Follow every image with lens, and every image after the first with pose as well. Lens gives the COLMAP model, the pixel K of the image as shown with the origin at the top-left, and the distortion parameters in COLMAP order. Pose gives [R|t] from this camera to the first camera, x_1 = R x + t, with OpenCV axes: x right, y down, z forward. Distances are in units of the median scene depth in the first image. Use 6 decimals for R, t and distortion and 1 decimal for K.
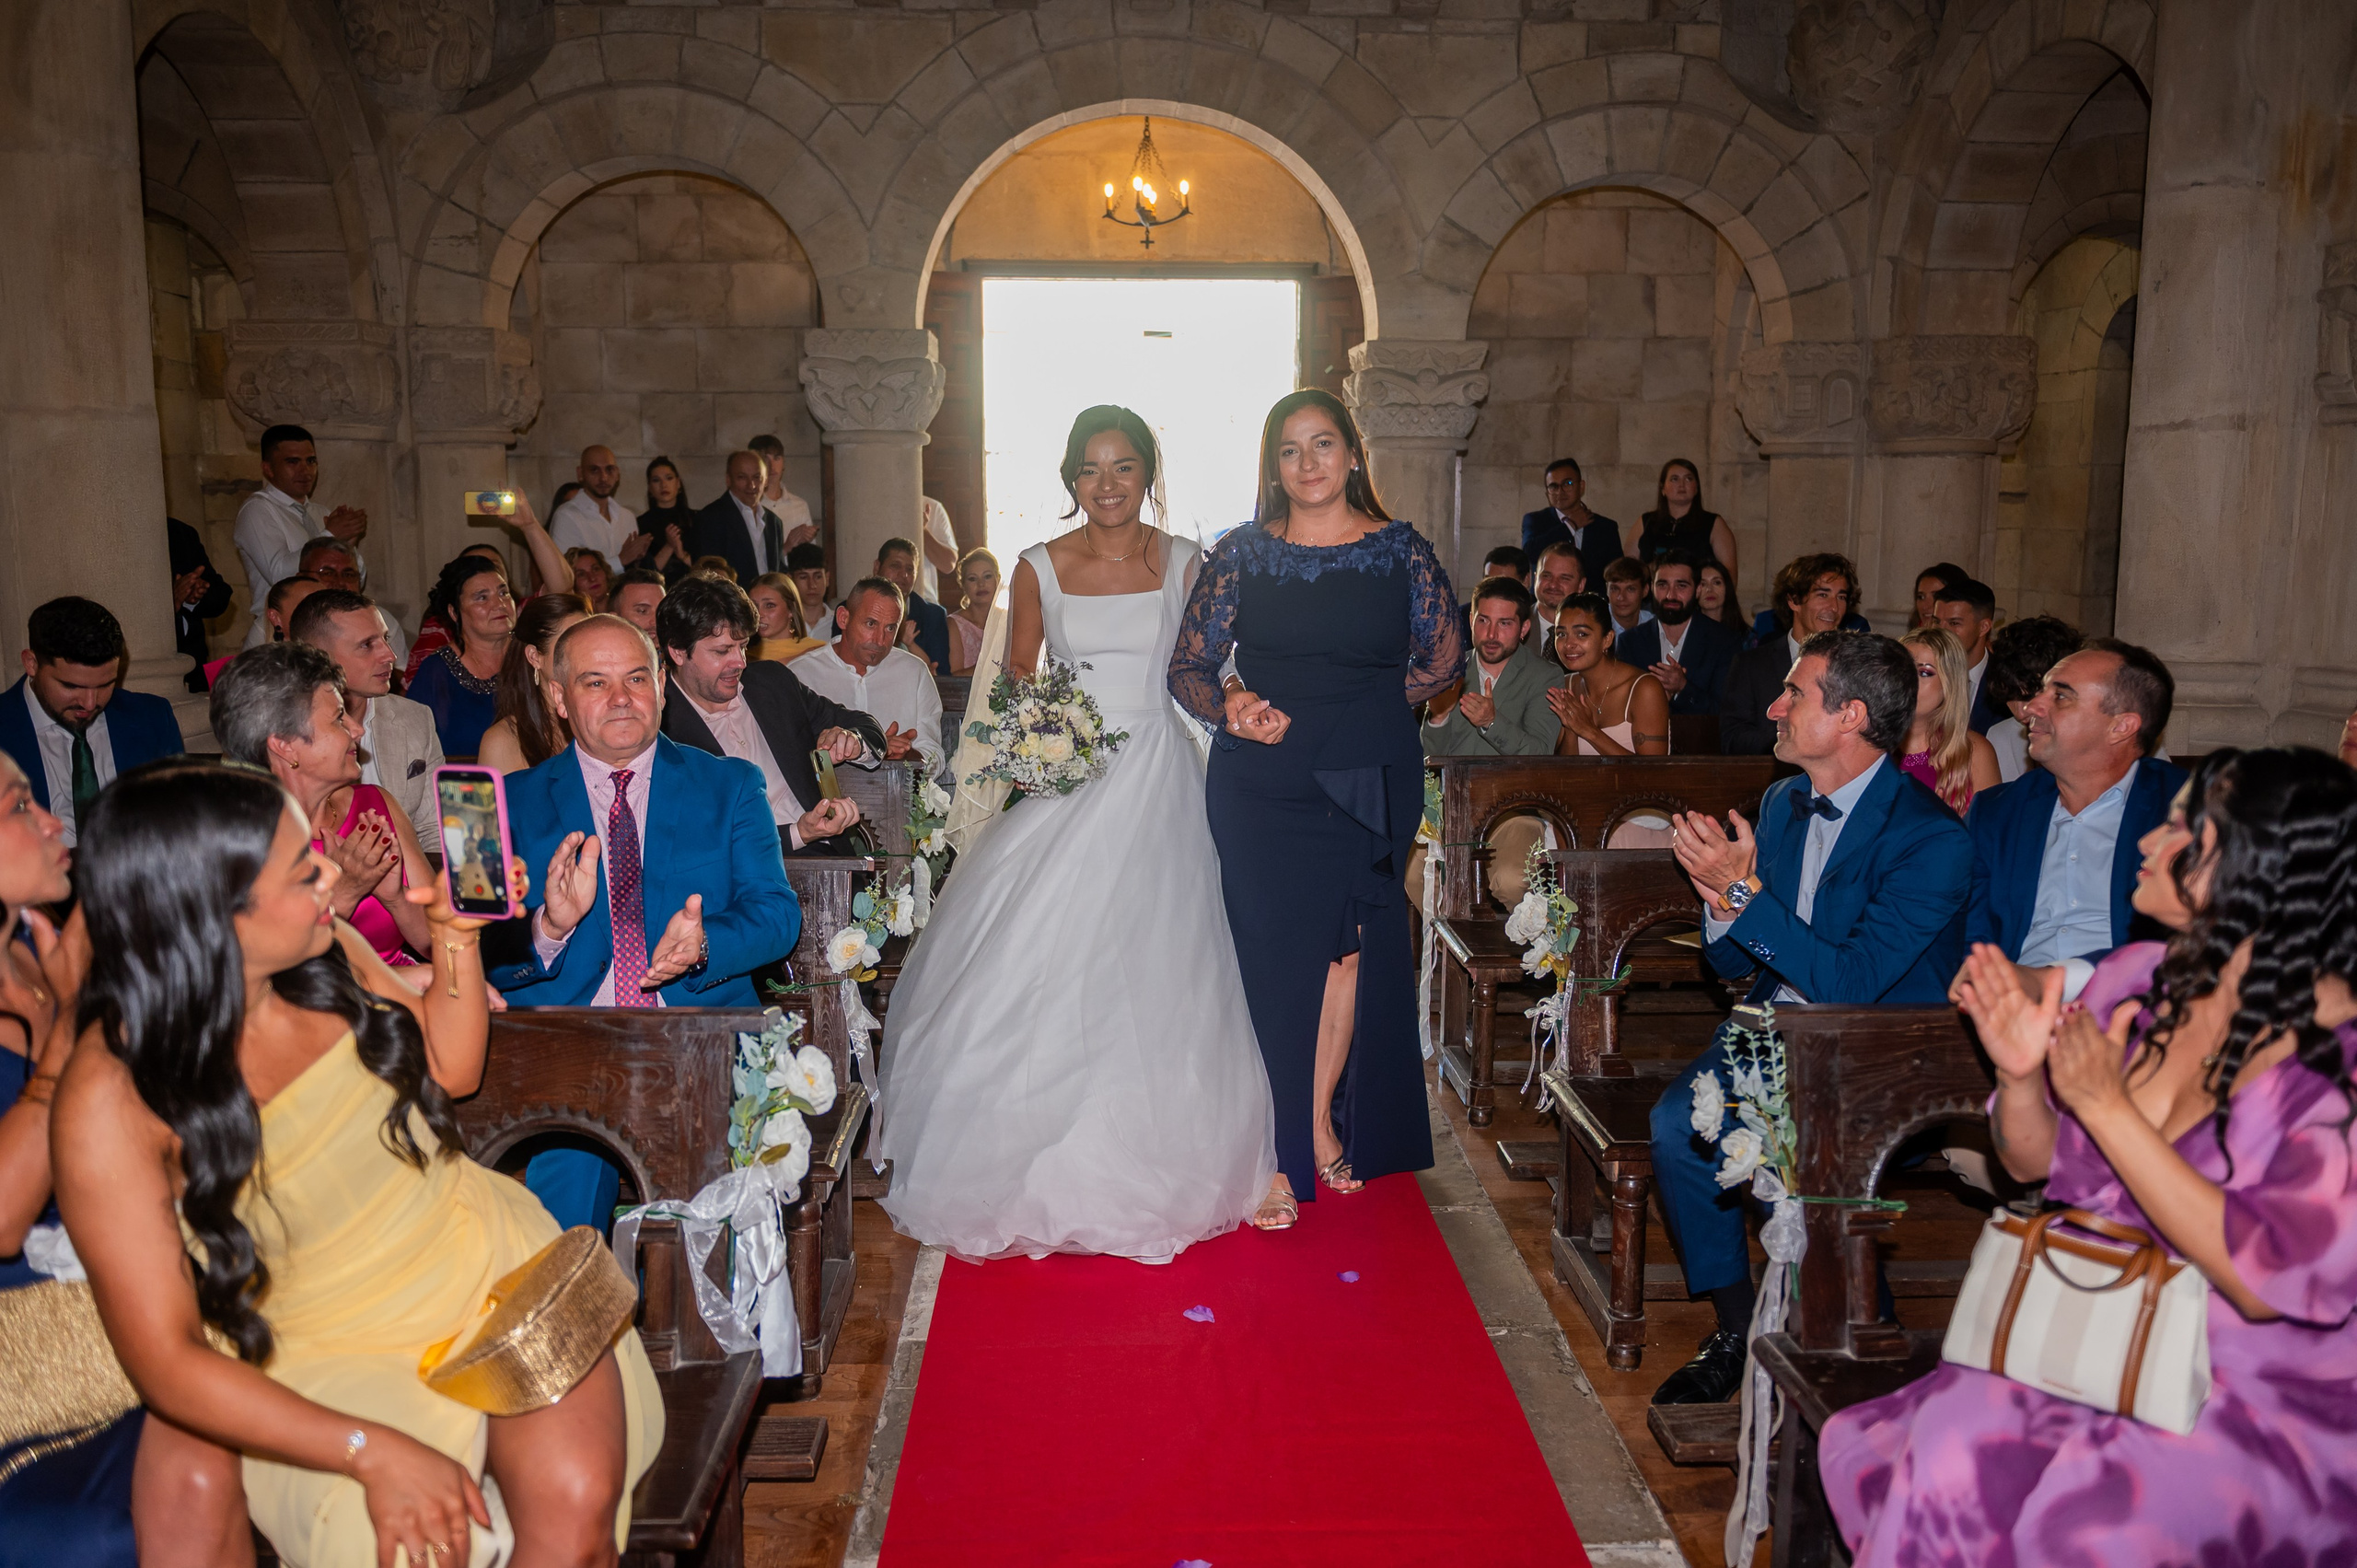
lens RADIAL K [[1804.1, 0, 1180.0], [0, 1804.1, 778.1], [0, 0, 1]] dist [-0.026918, 0.001984]
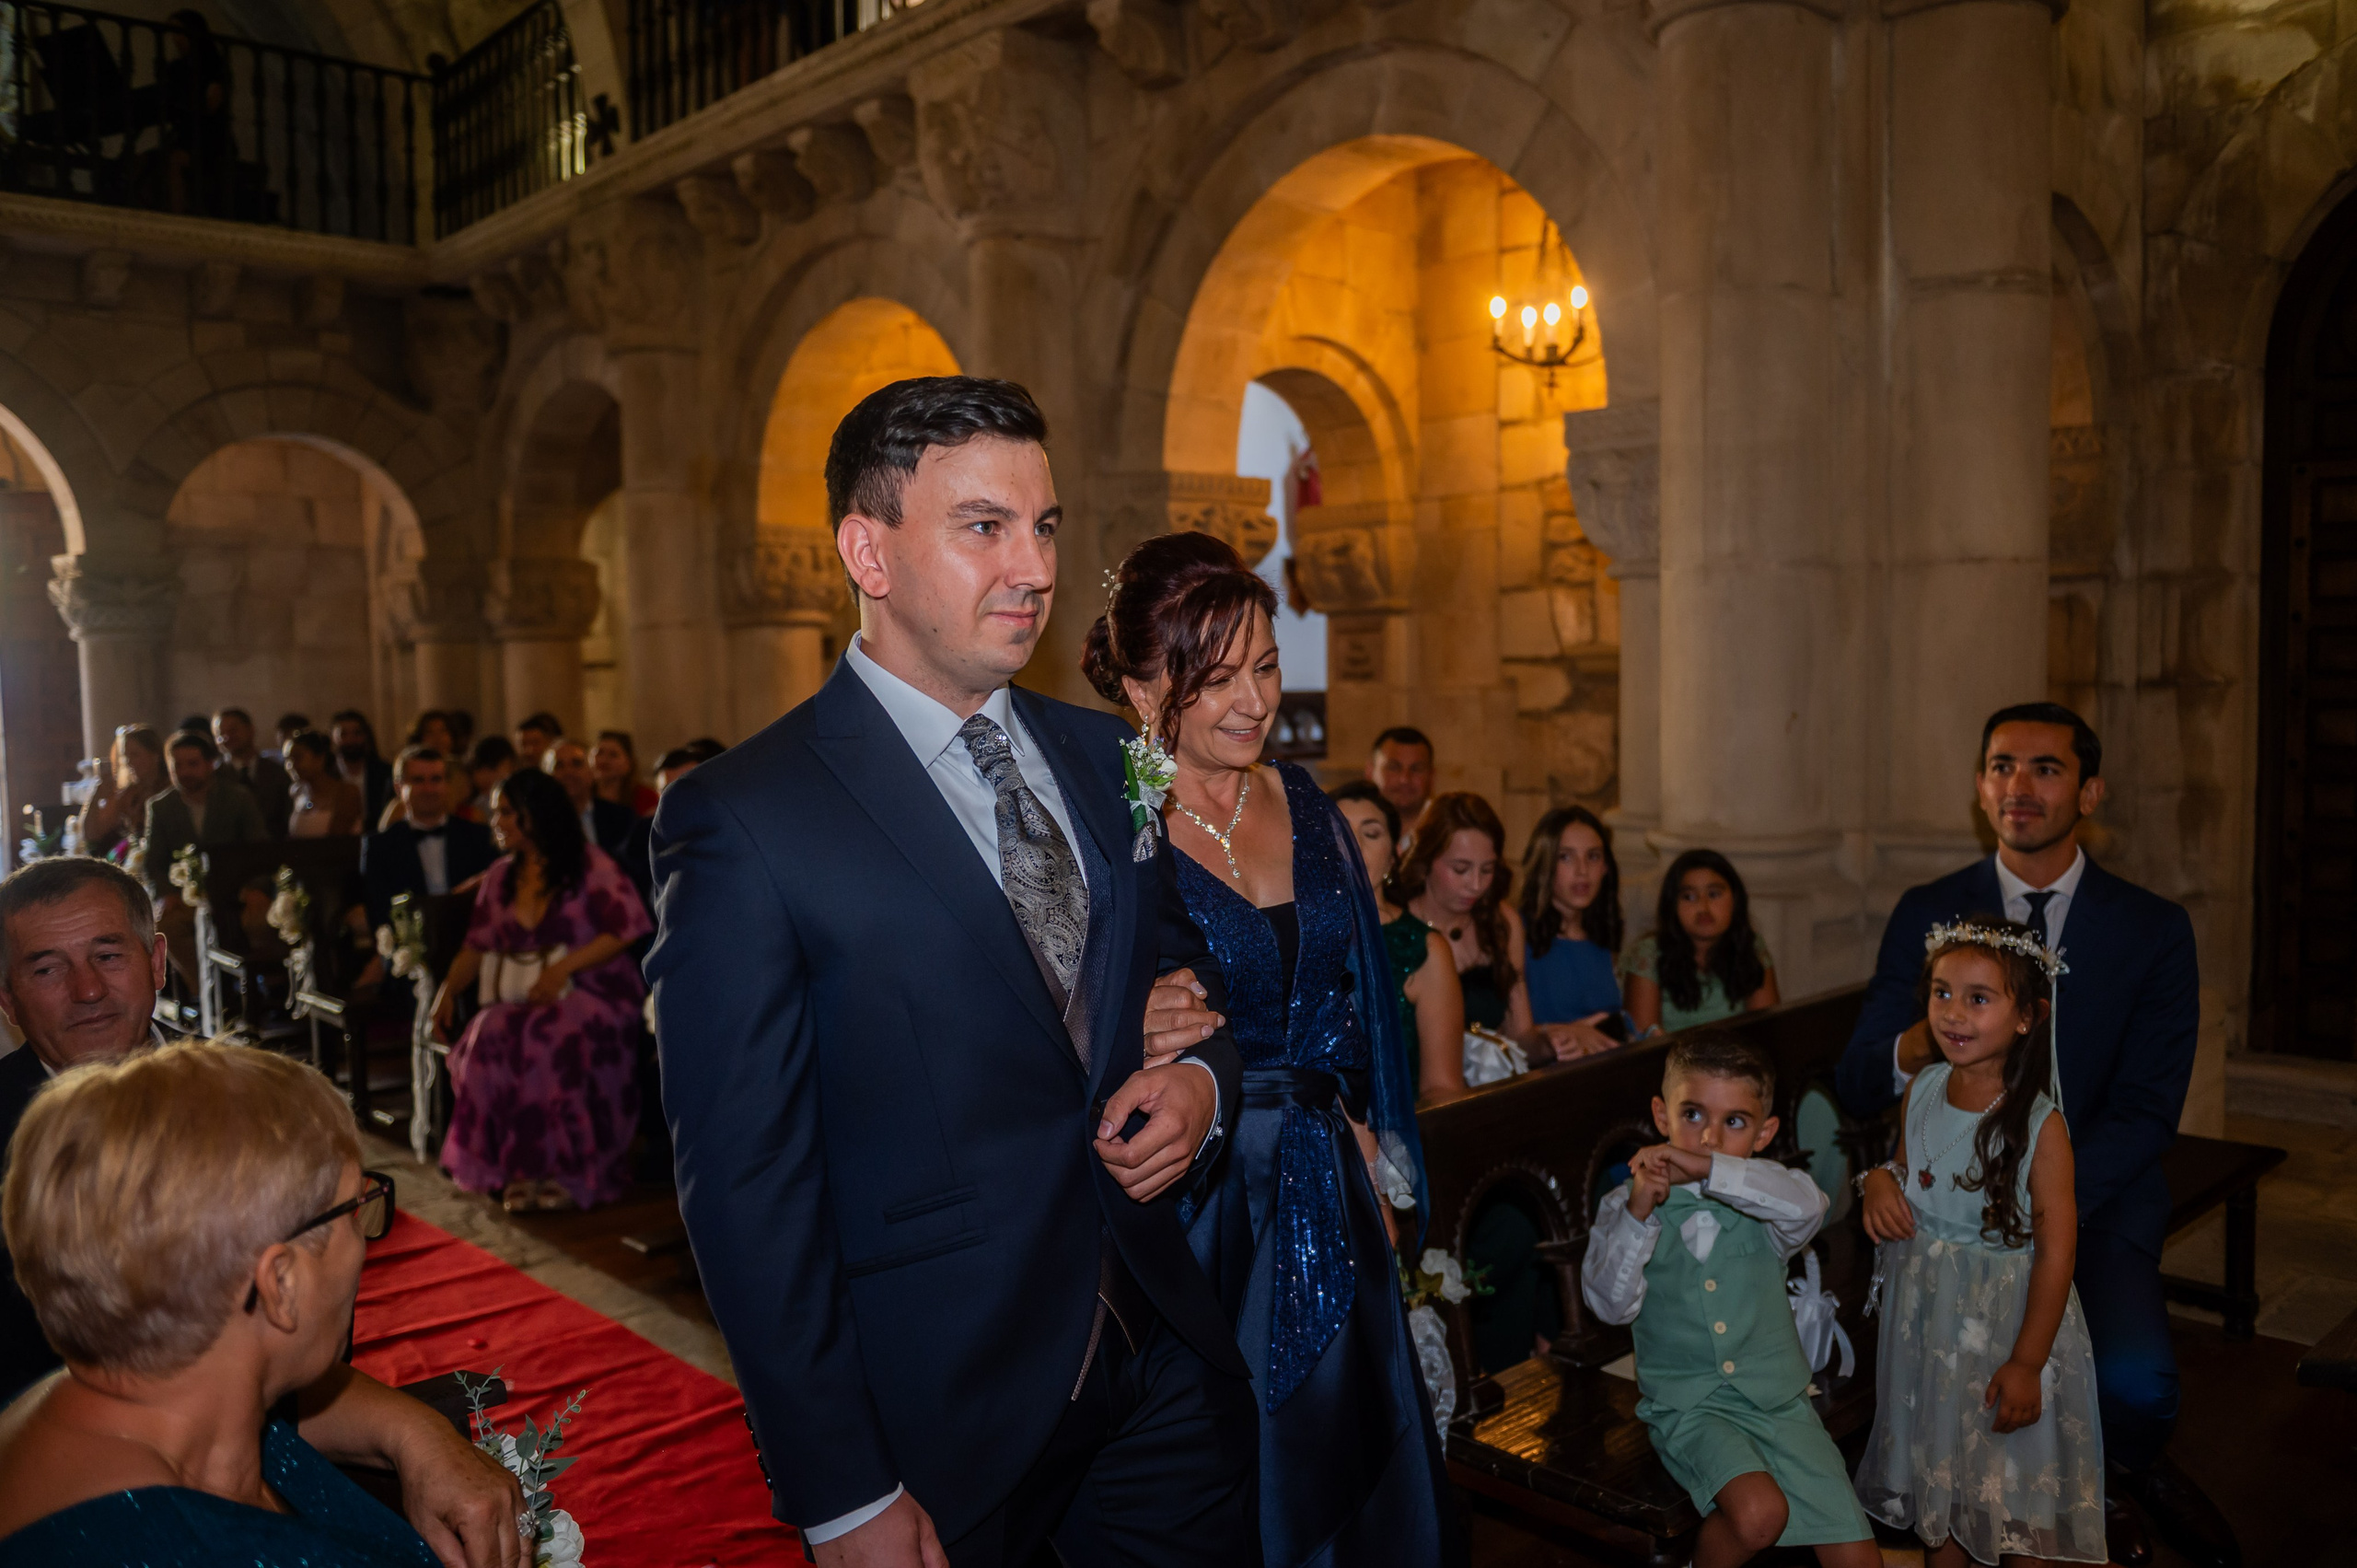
lens RADIAL K [[1804.1, 0, 1194.0], [0, 1804.1, 787.1], [0, 0, 1]] dist [-0.026918, 0.001984]
pose [[0.760153, -0.060911, 0.646883, -0.119167], [0.114976, 0.992495, -0.041654, 0.060104], [-0.639490, 0.106039, 0.761451, -0.434214]]
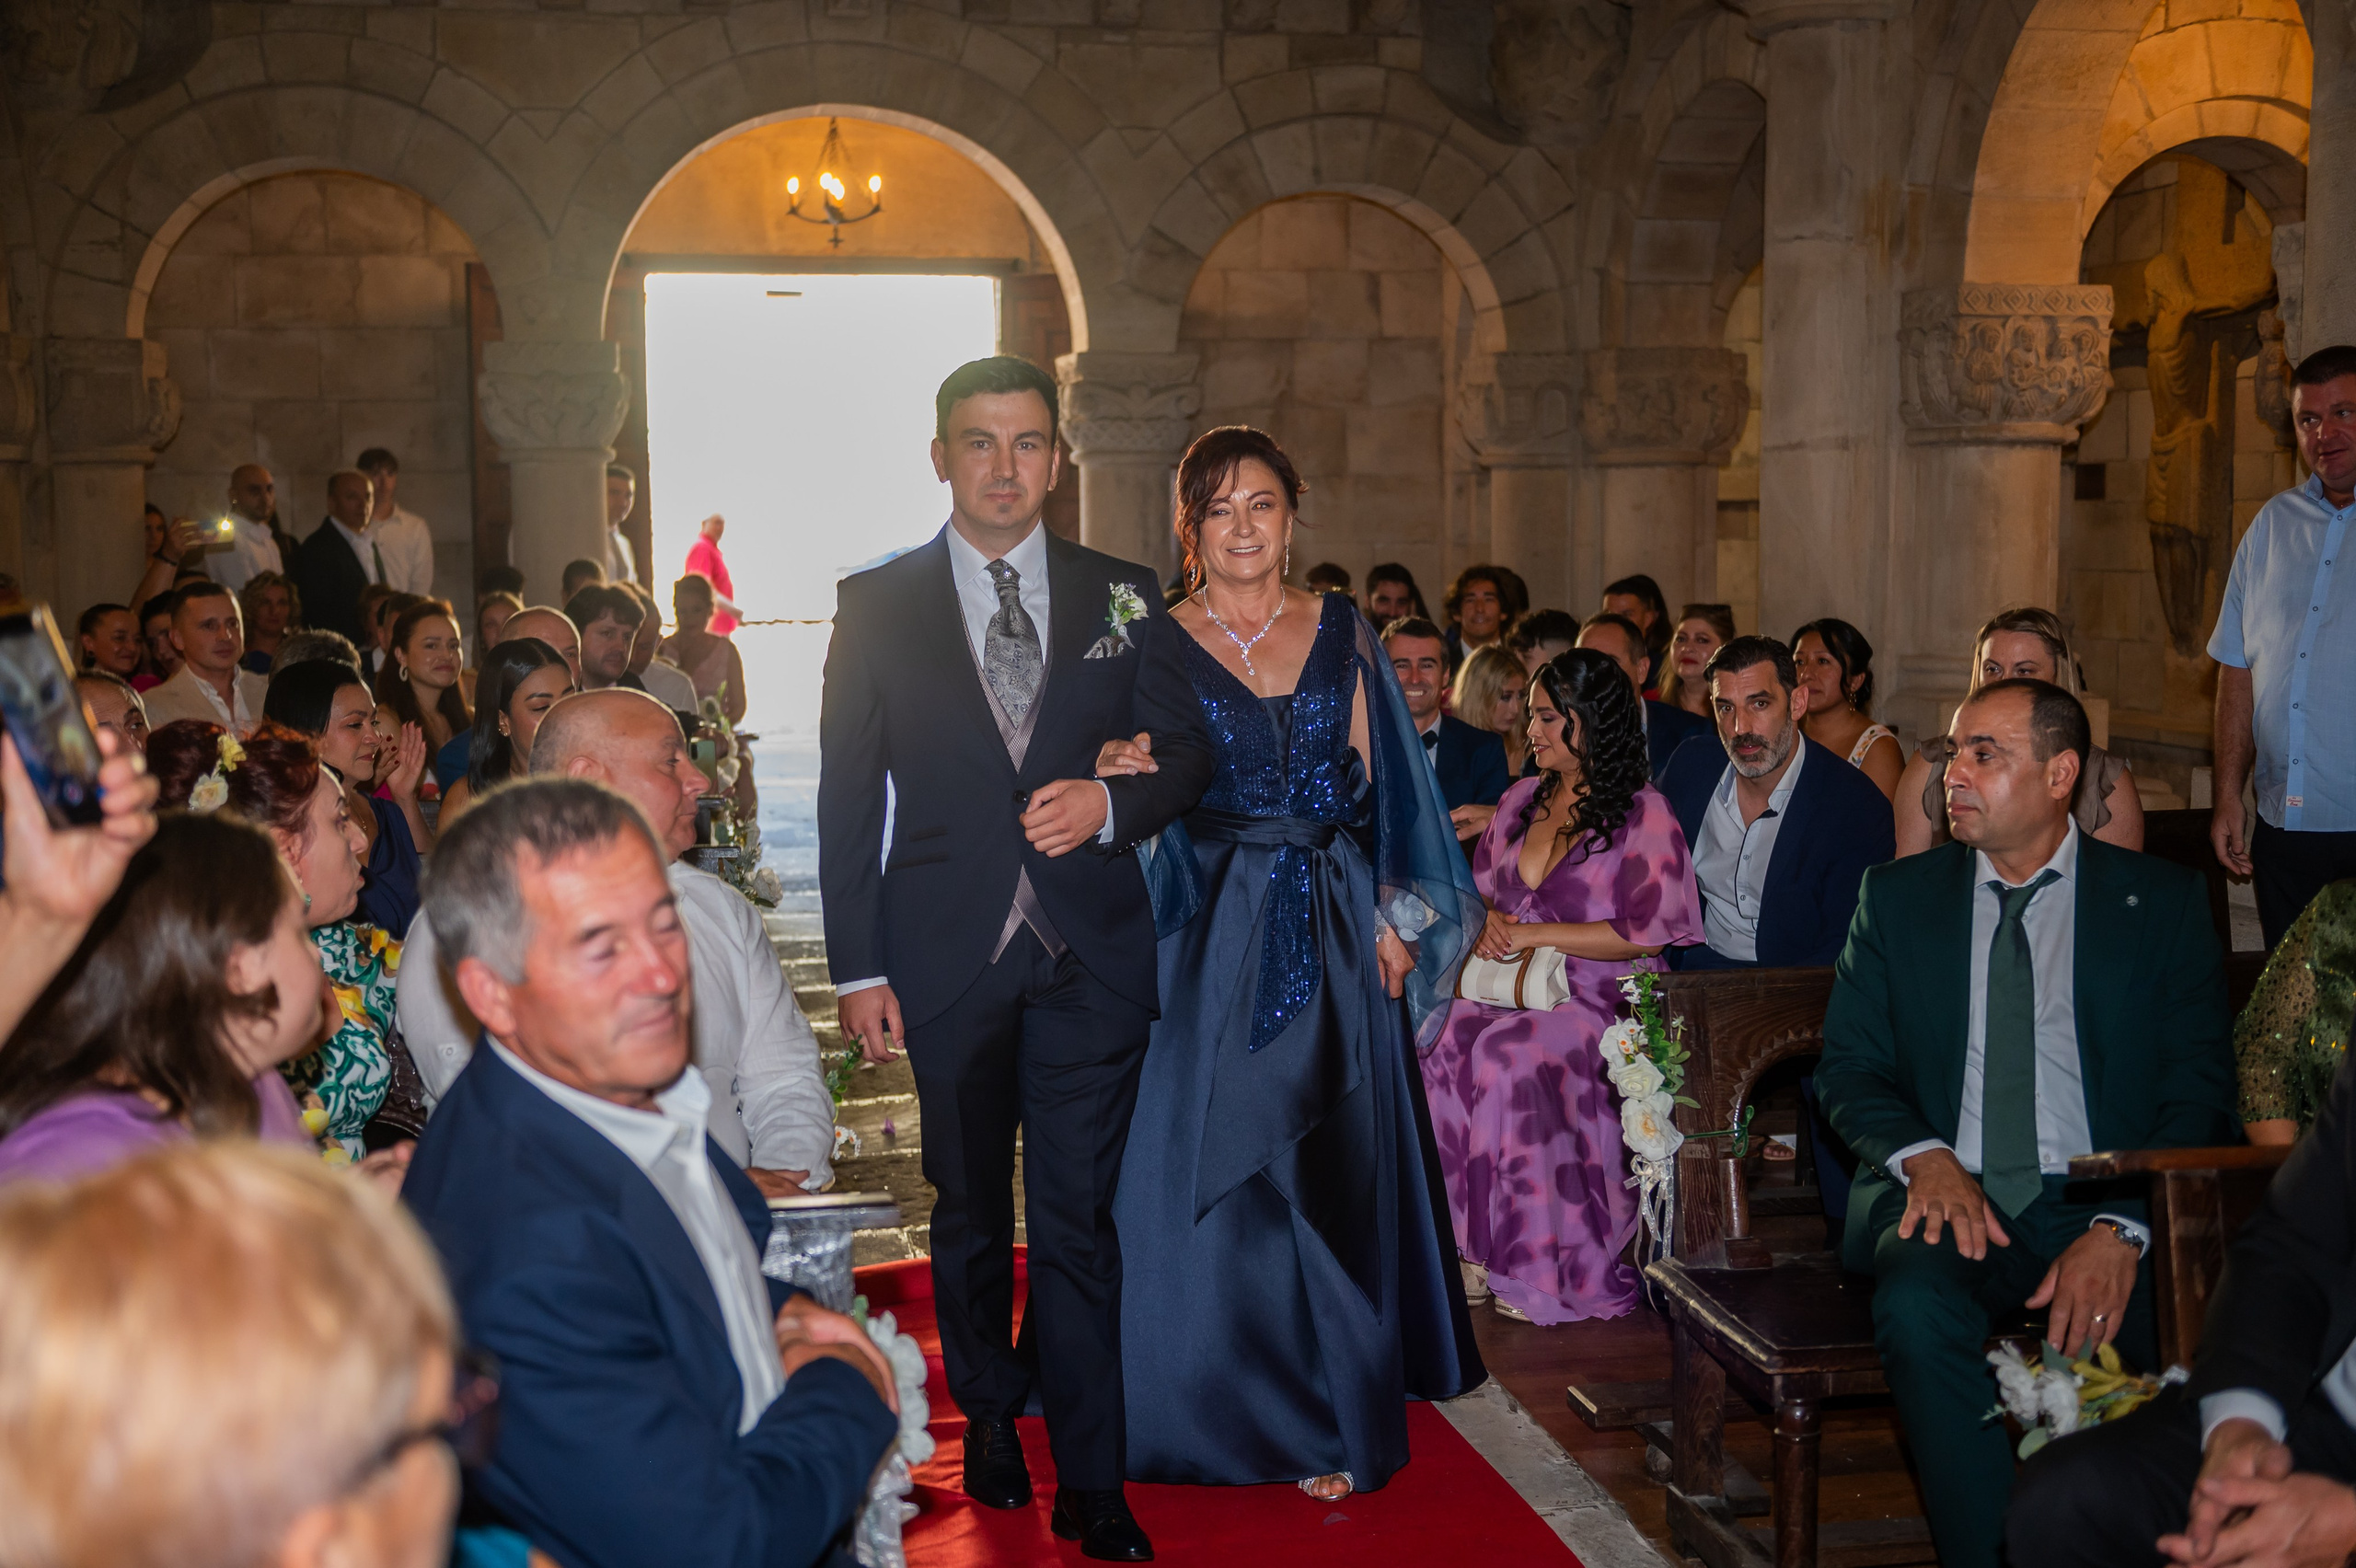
lens RADIAL K [[2600.5, 0, 1178.0], [0, 2600.5, 786.0], [0, 0, 1]] dist [-0.027918, 0.000000]
pose [[0.989301, -0.023080, 0.144053, -0.049510], [0.029831, 0.998547, -0.044880, 0.055432], [-0.142808, 0.048697, 0.988552, -0.386468]]
